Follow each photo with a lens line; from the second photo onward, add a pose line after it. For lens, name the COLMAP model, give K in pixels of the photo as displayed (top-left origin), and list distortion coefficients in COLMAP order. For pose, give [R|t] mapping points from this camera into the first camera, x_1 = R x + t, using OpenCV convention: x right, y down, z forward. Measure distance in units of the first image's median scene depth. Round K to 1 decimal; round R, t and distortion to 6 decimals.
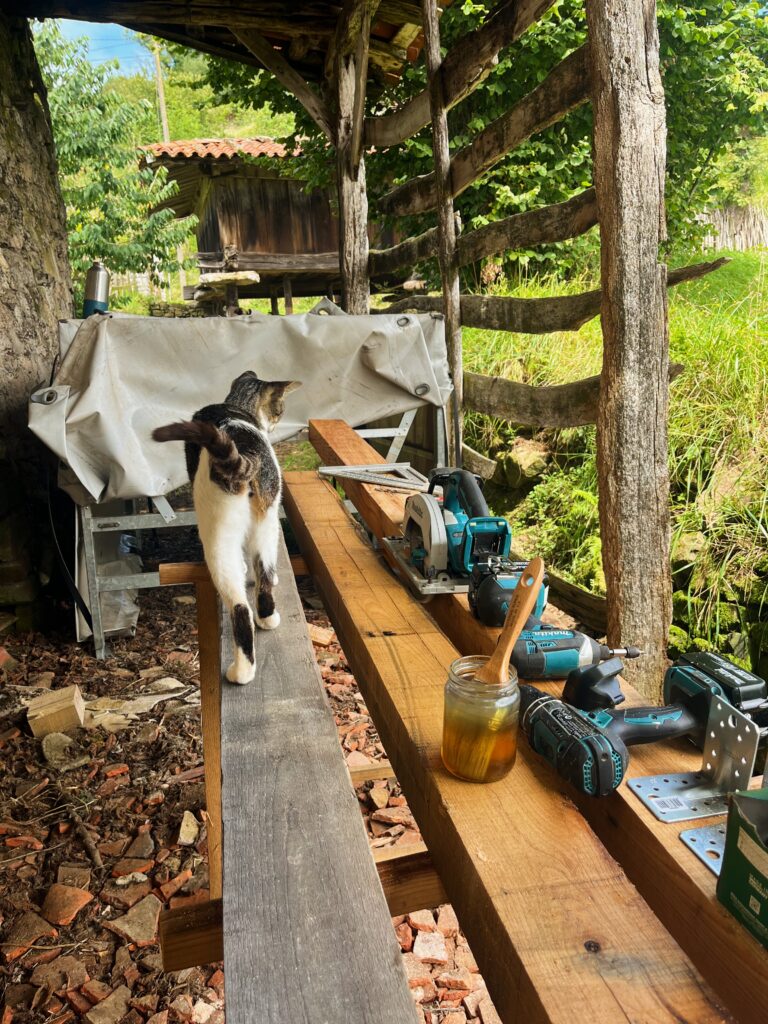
lens RADIAL K [[754.4, 0, 378.7], [0, 754.4, 516.3], [0, 0, 1]] dist [0.054284, -0.081380]
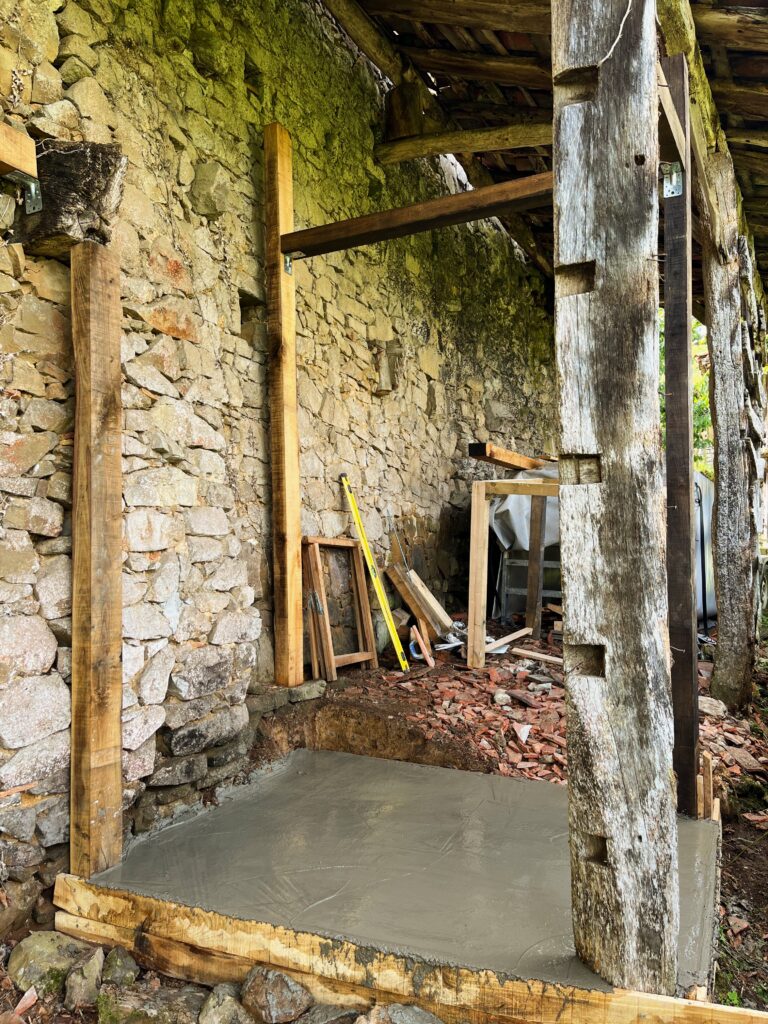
lens RADIAL K [[754.4, 0, 378.7], [0, 754.4, 516.3], [0, 0, 1]] dist [0.054284, -0.081380]
pose [[0.722266, 0.031976, -0.690876, 1.006267], [-0.179435, 0.973389, -0.142536, 0.304334], [0.667934, 0.226916, 0.708783, -0.962819]]
